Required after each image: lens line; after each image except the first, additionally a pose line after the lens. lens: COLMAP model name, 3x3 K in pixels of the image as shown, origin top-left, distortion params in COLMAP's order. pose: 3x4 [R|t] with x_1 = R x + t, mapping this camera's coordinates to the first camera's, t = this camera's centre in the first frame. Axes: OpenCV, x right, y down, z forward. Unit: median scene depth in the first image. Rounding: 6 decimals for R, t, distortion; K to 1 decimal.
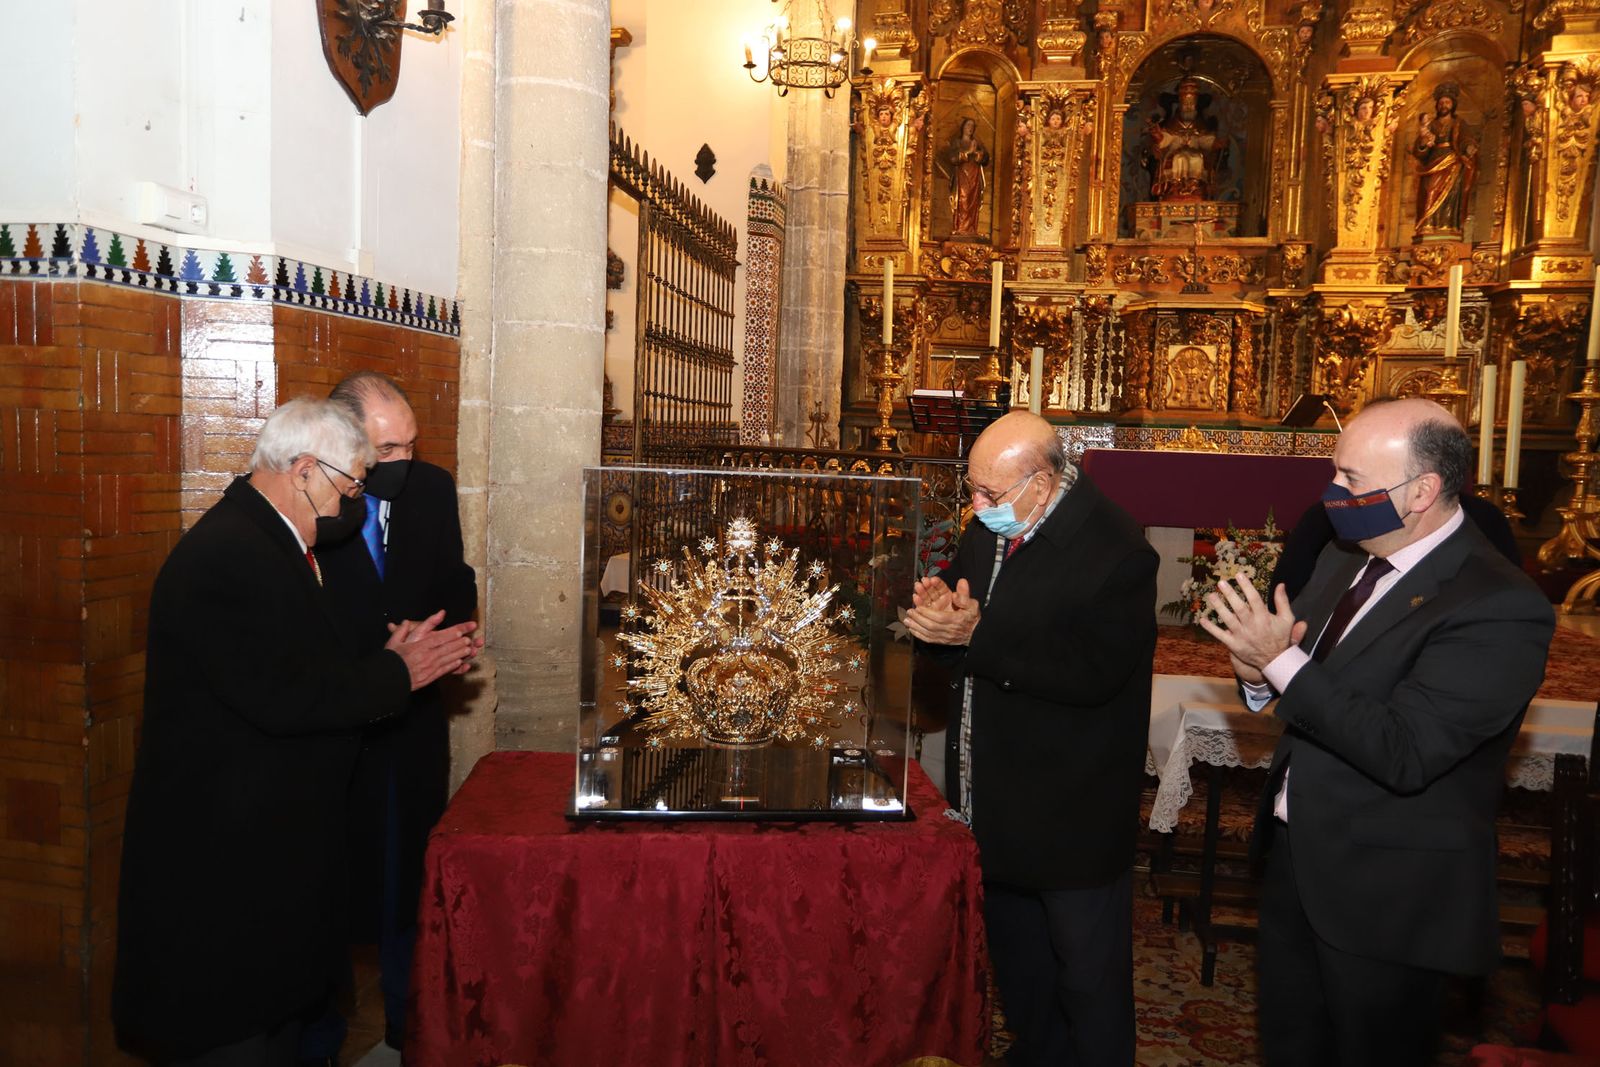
lens RADIAL K [[1148.6, 0, 792.9], [0, 1148.6, 541.3], [0, 0, 1]] dist [-0.048015, 0.065189]
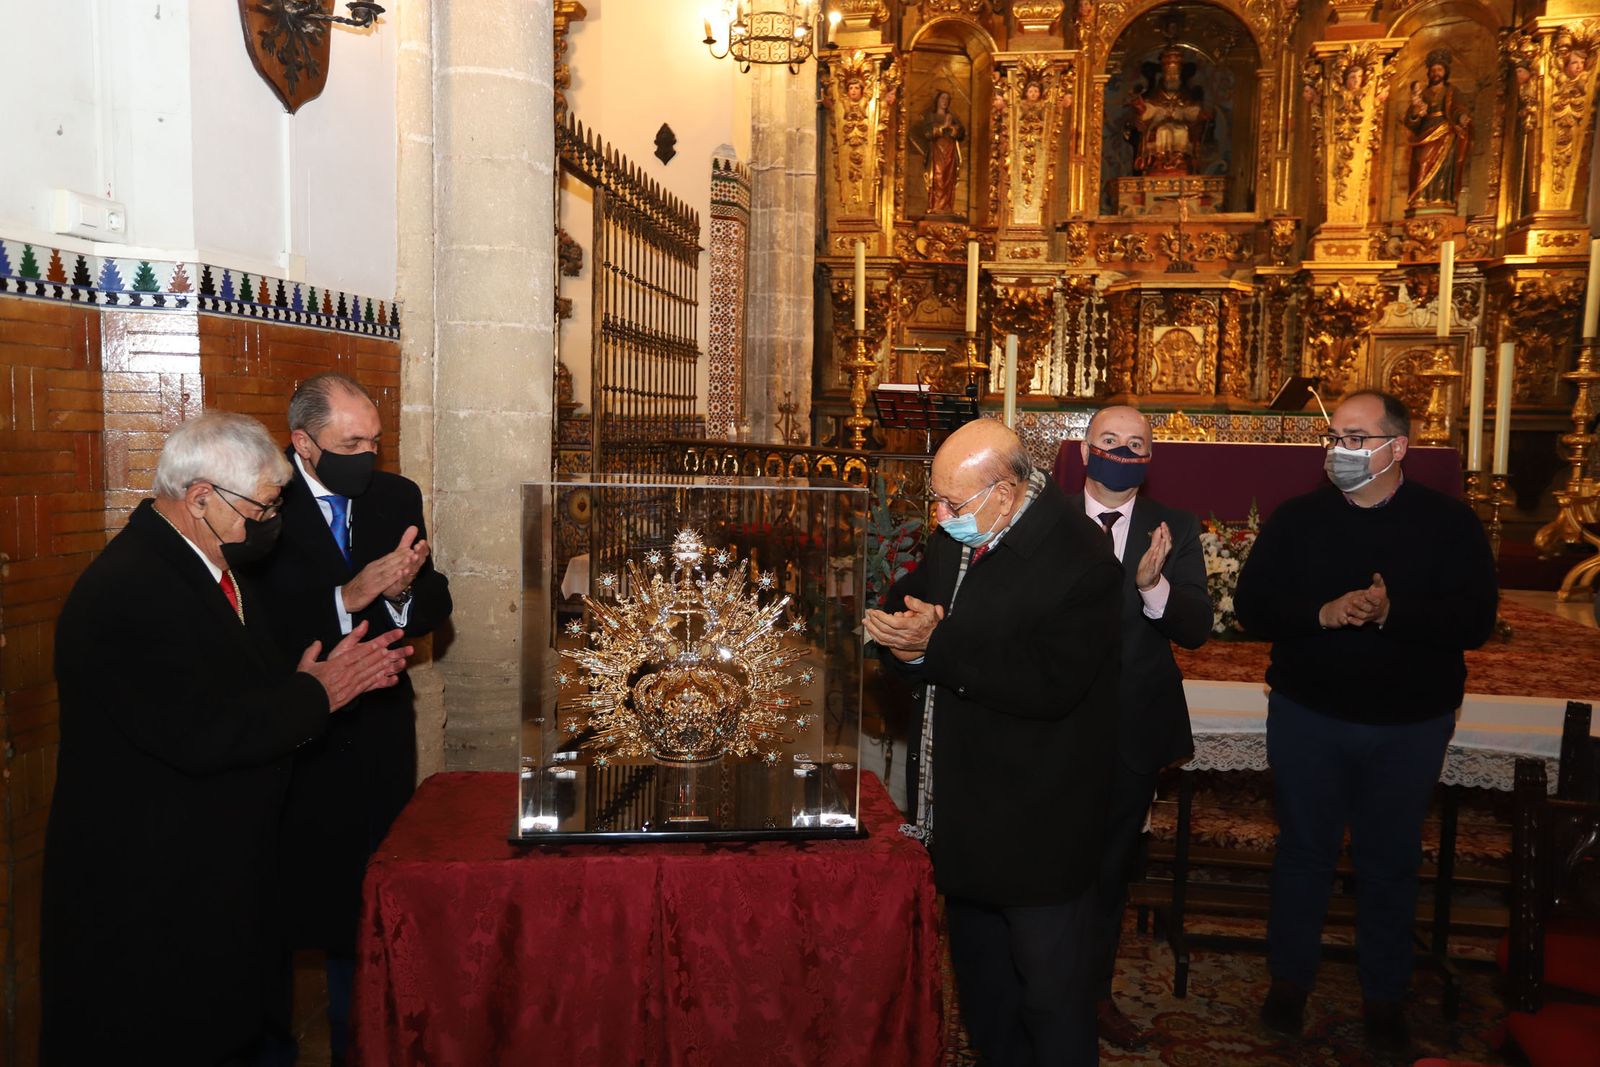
lens RADIAL K [[1205.9, 0, 793.9], [0, 1205.9, 539.8], [0, 0, 1]] dist [-0.036009, 0.061056]
pose [[0.999741, -0.015071, 0.017056, 0.008743], [0.014951, 0.999863, 0.007161, -0.005581], [-0.017162, -0.006904, 0.999829, -0.007520]]
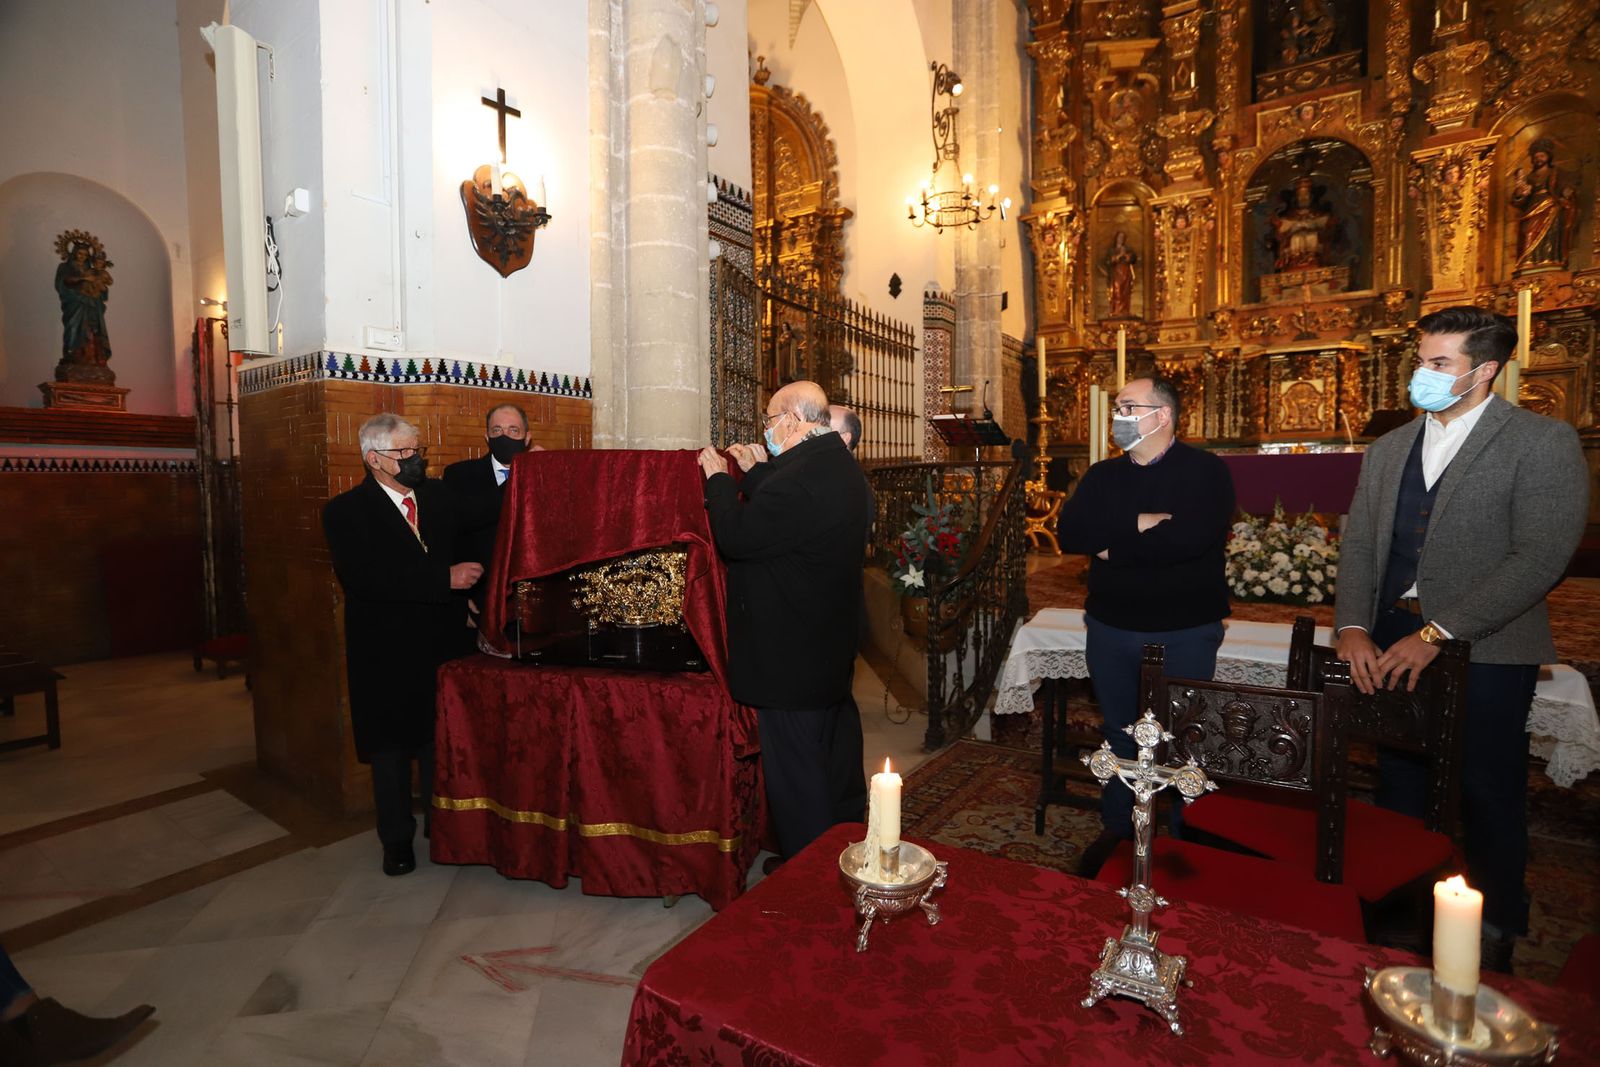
lens RADIAL K [[775.0, 0, 799.5], [0, 775.0, 533.2], [0, 0, 1]] dist [-0.069512, 0.027588]
pose [[0.927031, -0.017911, -0.374556, 0.181874], [0.006635, 0.999486, -0.031373, 0.025774], [0.374926, 0.026599, 0.926673, 0.024939]]
